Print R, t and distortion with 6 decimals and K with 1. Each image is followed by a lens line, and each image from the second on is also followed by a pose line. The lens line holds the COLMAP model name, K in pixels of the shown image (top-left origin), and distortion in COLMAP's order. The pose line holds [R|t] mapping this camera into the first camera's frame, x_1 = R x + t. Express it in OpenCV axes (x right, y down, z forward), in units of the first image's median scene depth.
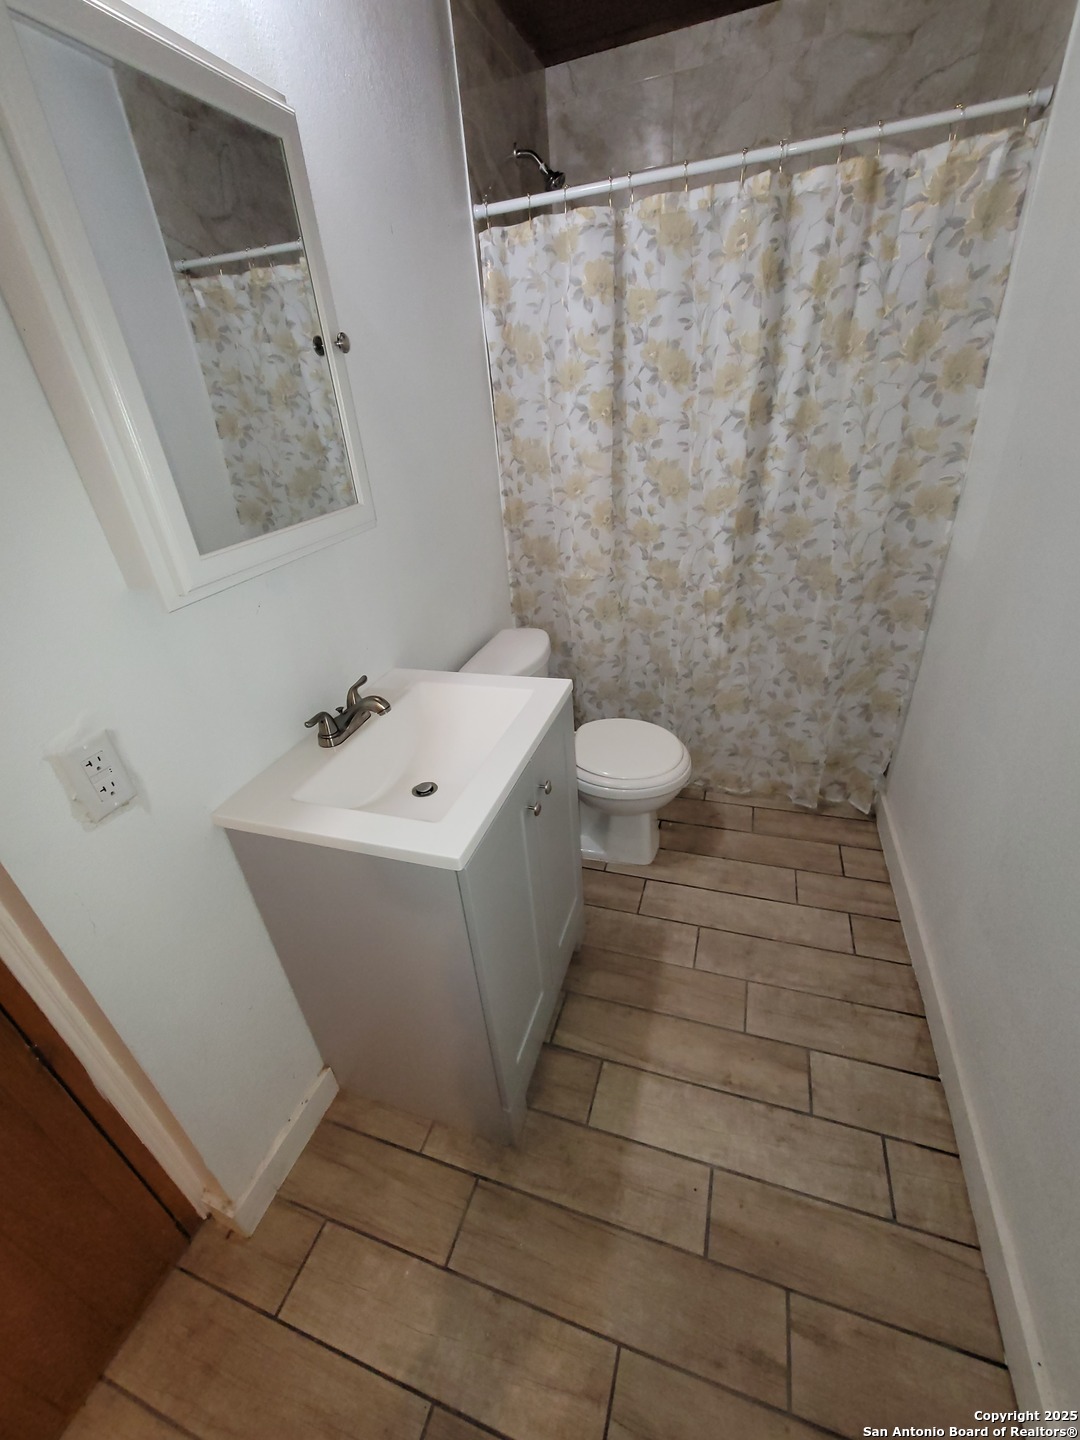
lens RADIAL K [[583.9, 0, 535.4], [0, 583.9, 723.6], [0, 0, 1]] dist [-0.004017, 0.000733]
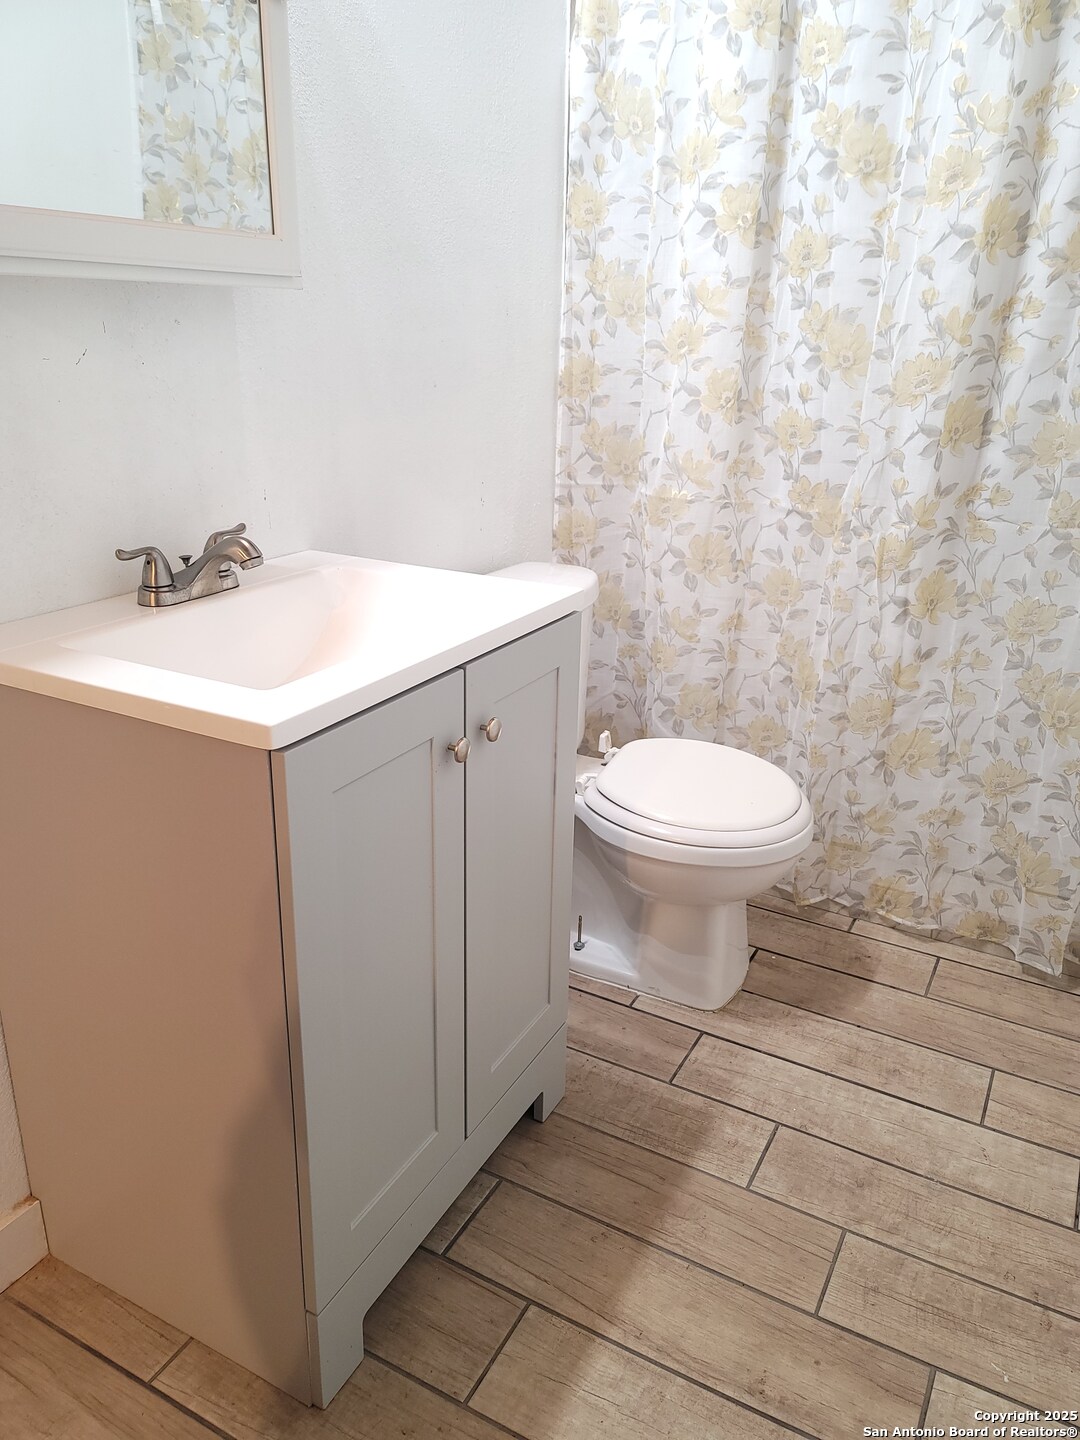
lens RADIAL K [[1048.7, 0, 548.0], [0, 1048.7, 725.3], [0, 0, 1]] dist [0.072854, -0.061944]
pose [[0.981087, 0.152693, -0.118966, 0.126127], [-0.168657, 0.975927, -0.138280, 0.152378], [0.094987, 0.155730, 0.983222, -0.014968]]
